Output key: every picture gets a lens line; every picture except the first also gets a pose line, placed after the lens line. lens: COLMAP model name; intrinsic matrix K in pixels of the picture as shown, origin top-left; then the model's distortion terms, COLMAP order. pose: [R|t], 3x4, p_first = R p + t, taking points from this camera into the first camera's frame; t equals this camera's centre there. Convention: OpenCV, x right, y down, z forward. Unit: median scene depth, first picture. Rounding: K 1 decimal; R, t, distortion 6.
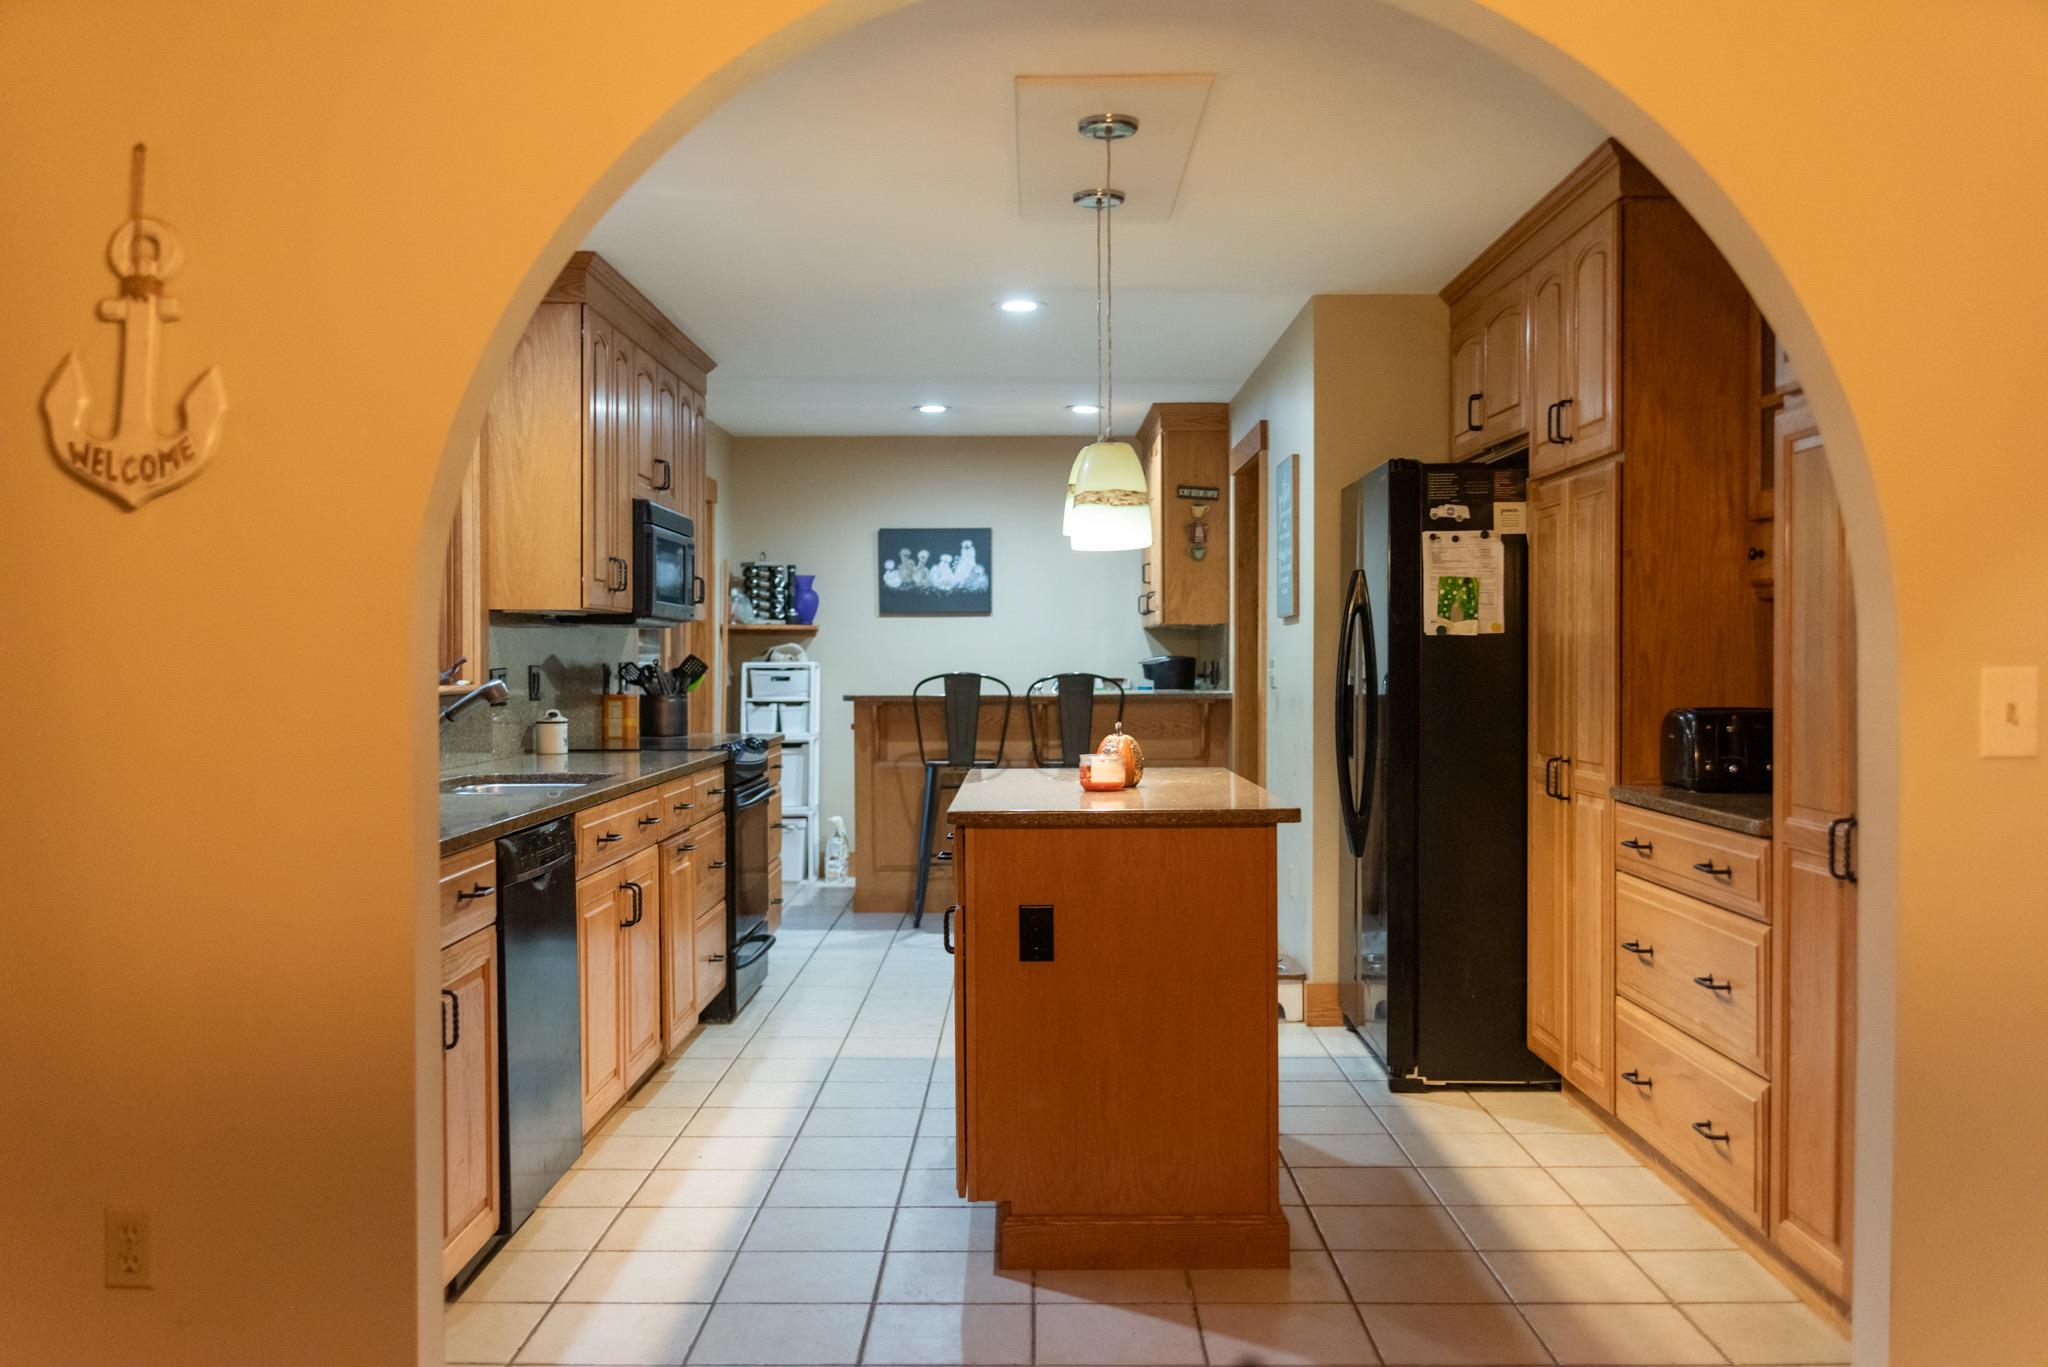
lens RADIAL K [[1810.1, 0, 1024.0], [0, 1810.1, 683.5], [0, 0, 1]] dist [-0.001221, -0.000041]
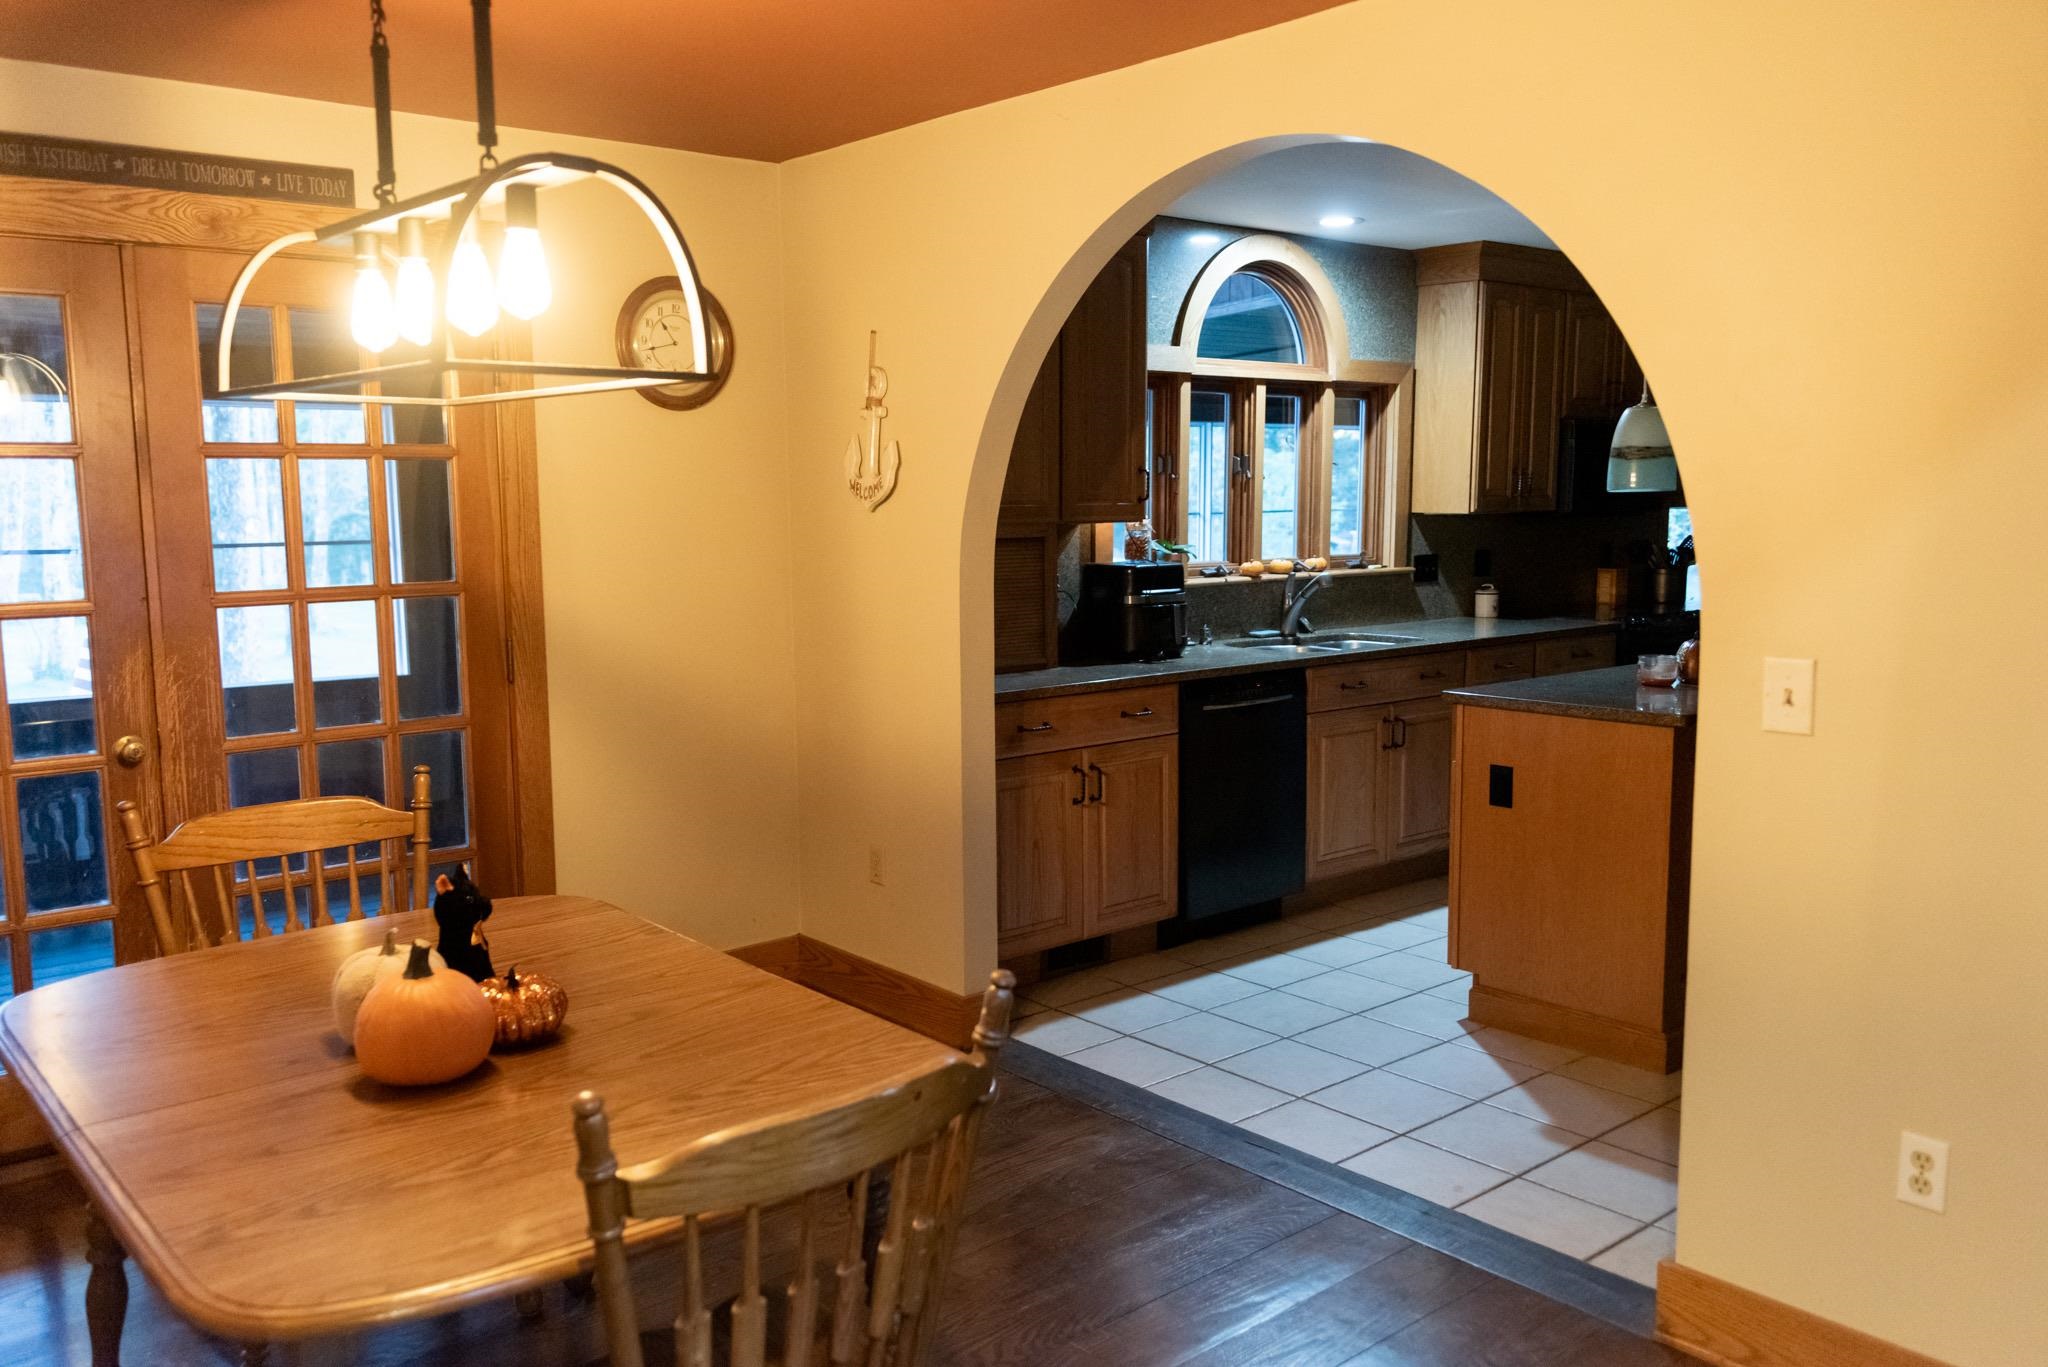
lens RADIAL K [[1610.1, 0, 1024.0], [0, 1610.1, 683.5], [0, 0, 1]] dist [-0.000714, -0.005011]
pose [[0.653411, 0.089453, -0.751700, 0.797117], [-0.005846, 0.993560, 0.113153, -0.086091], [0.756981, -0.069540, 0.649726, -0.058166]]
